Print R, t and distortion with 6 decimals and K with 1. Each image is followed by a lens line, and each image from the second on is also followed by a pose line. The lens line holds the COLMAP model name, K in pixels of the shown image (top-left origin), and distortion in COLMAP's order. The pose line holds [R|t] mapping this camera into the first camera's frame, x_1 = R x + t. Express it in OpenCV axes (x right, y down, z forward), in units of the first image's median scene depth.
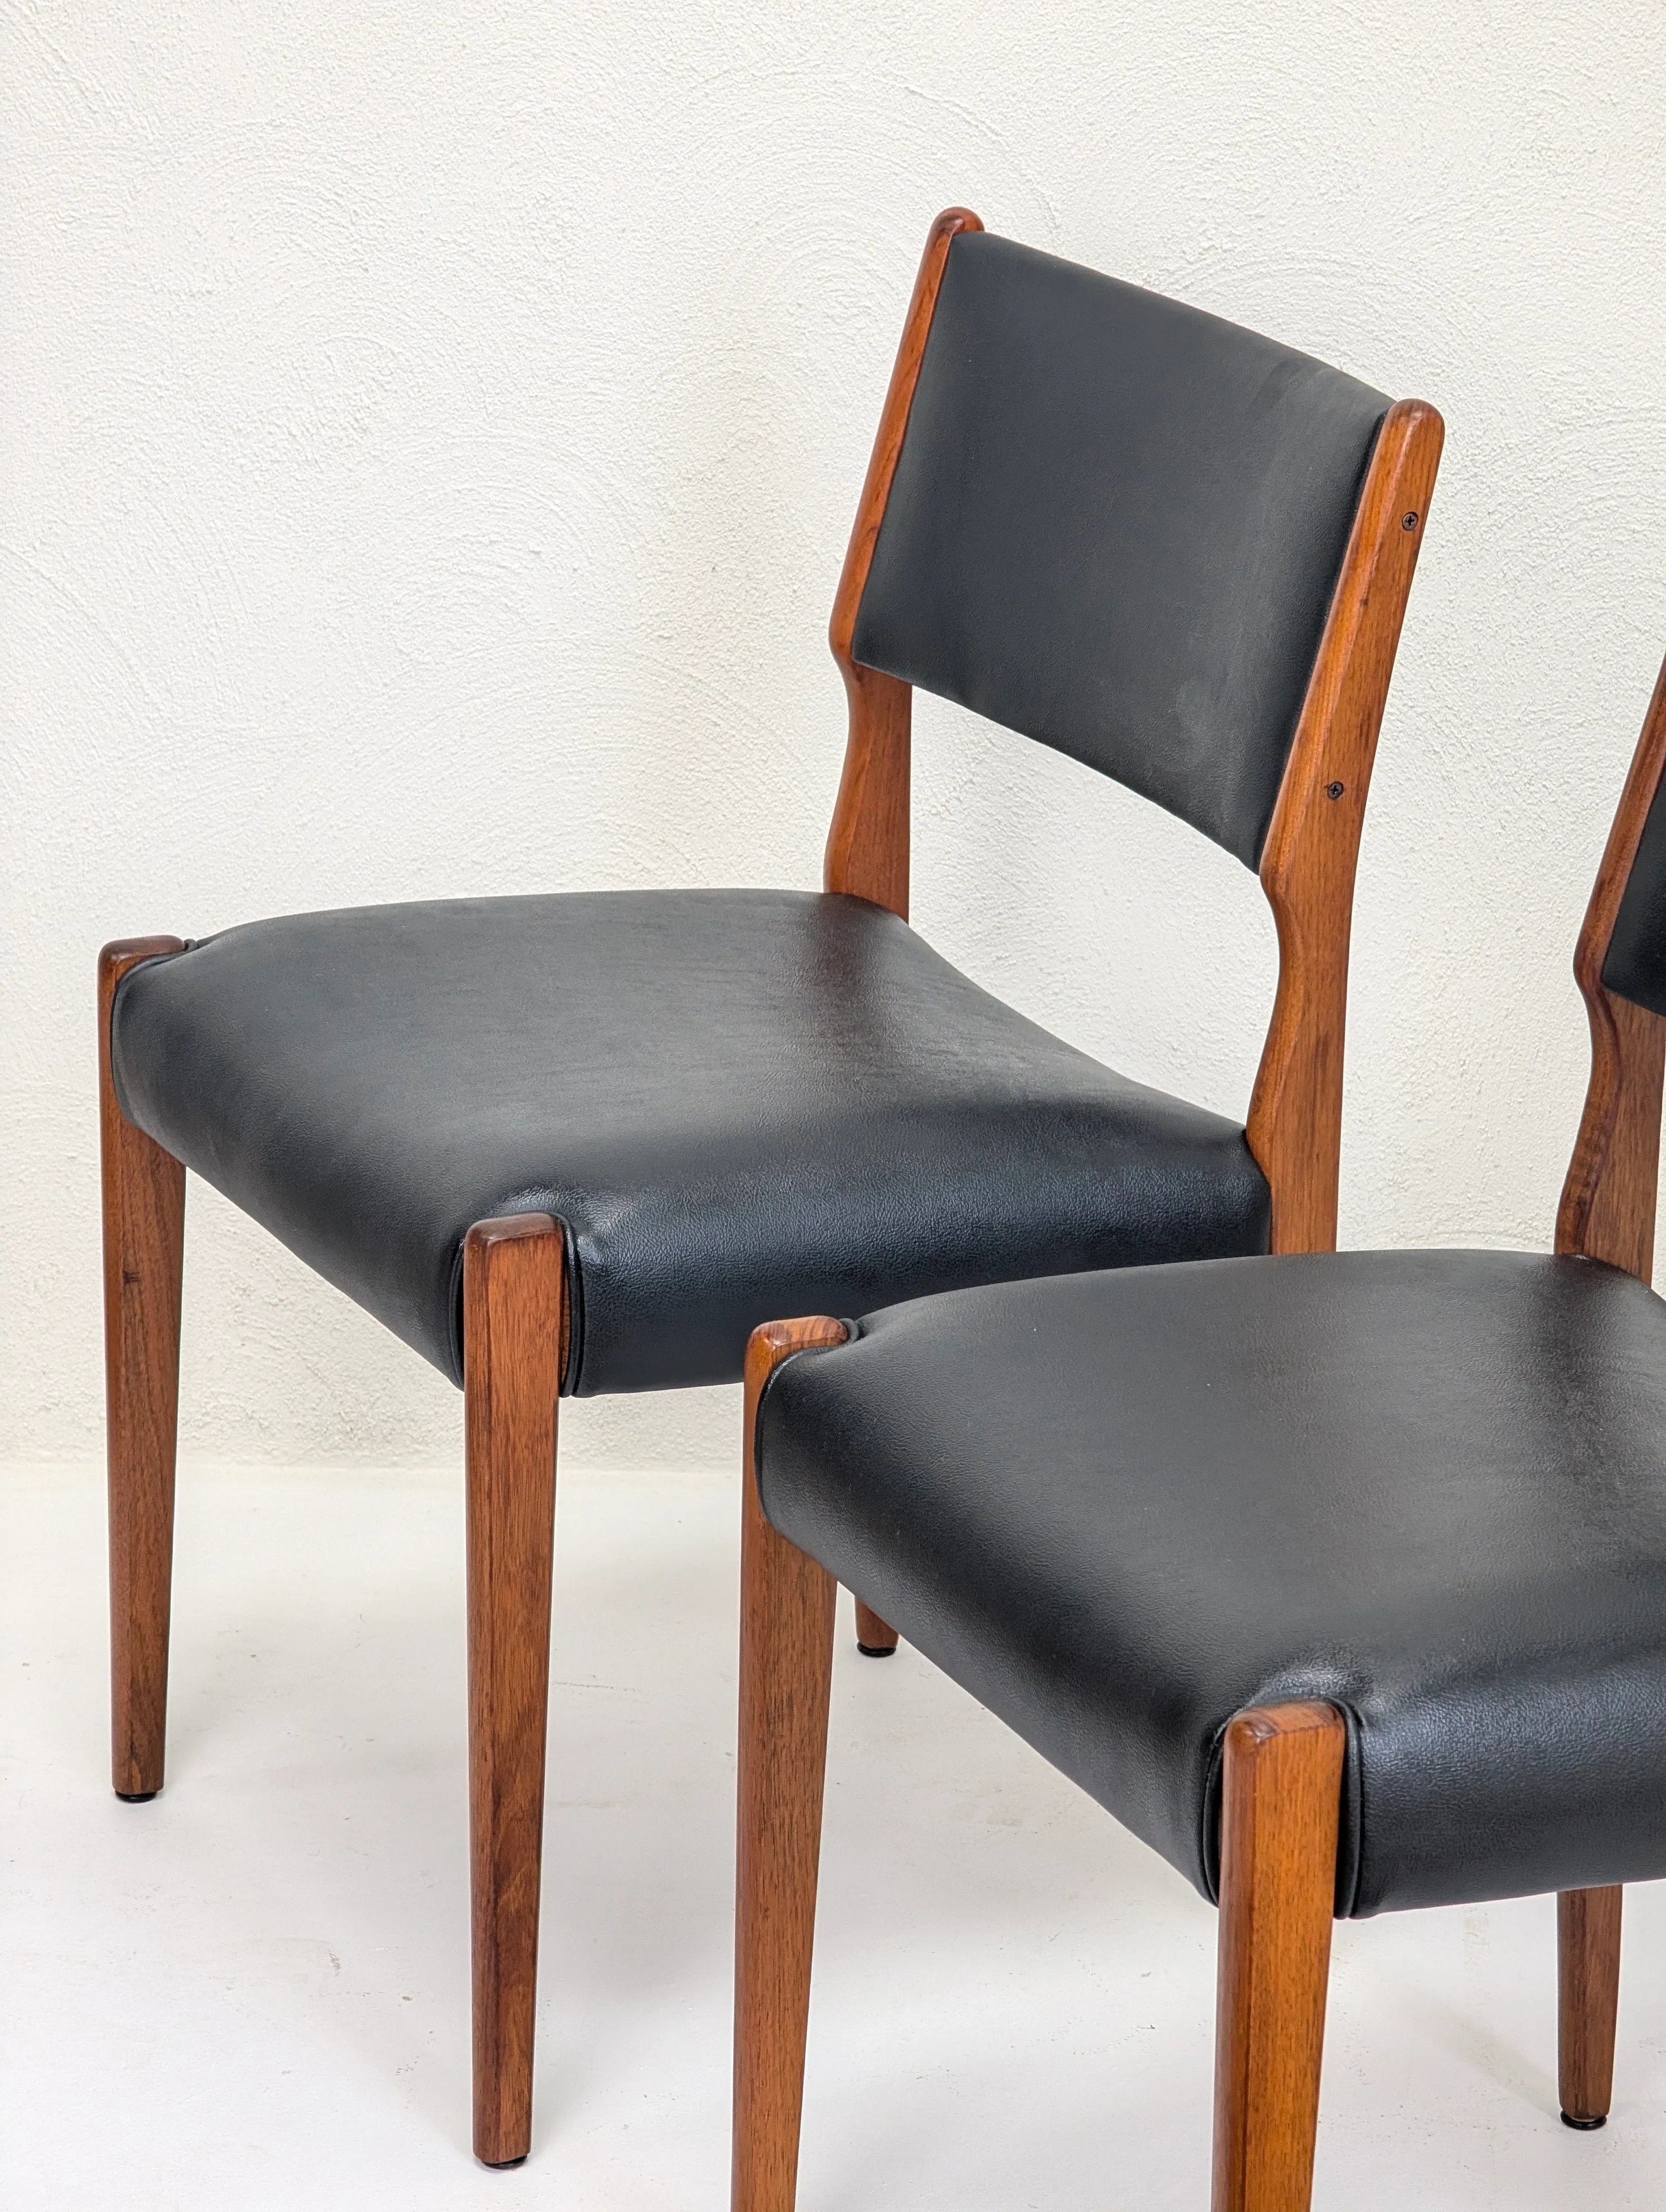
lens RADIAL K [[7214.8, 0, 935.9], [0, 7214.8, 1076.6], [0, 0, 1]] dist [0.513452, 0.000000]
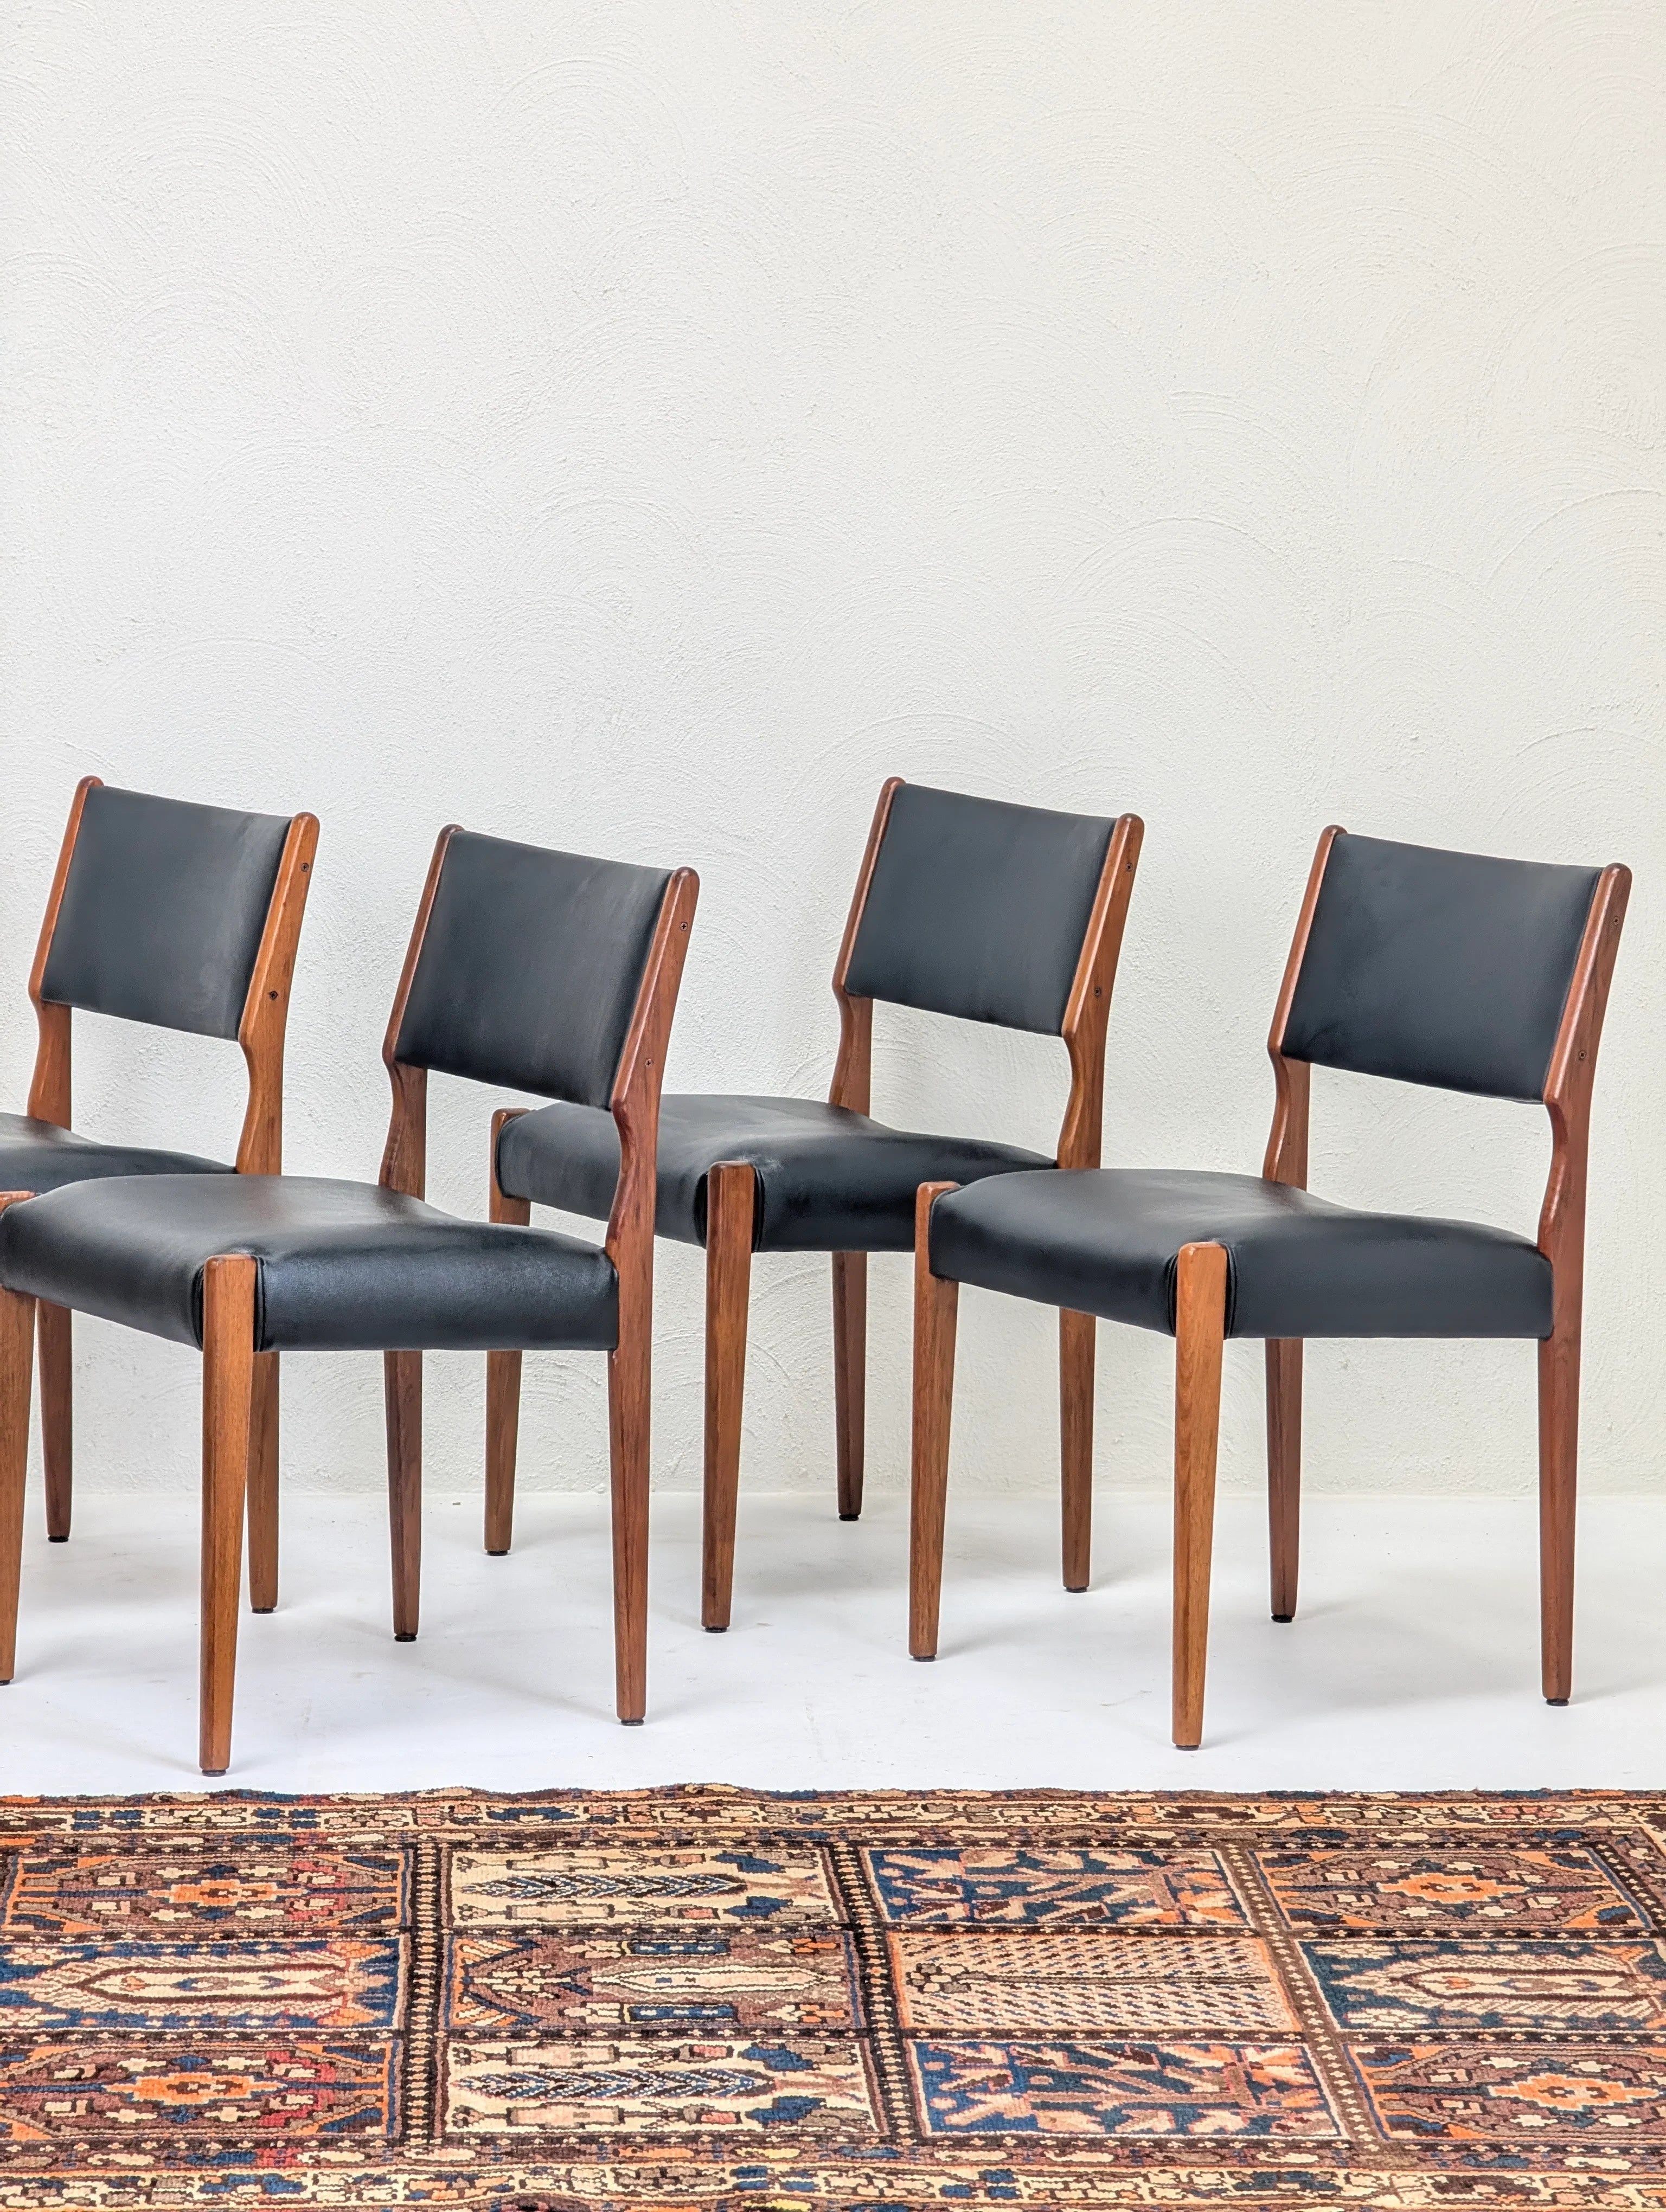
lens RADIAL K [[7214.8, 0, 877.4], [0, 7214.8, 1075.5], [0, 0, 1]] dist [0.513452, 0.000000]
pose [[0.994706, -0.012267, 0.102028, 0.014710], [0.033311, 0.977731, -0.207200, 0.423517], [-0.097214, 0.209501, 0.972964, -1.056339]]
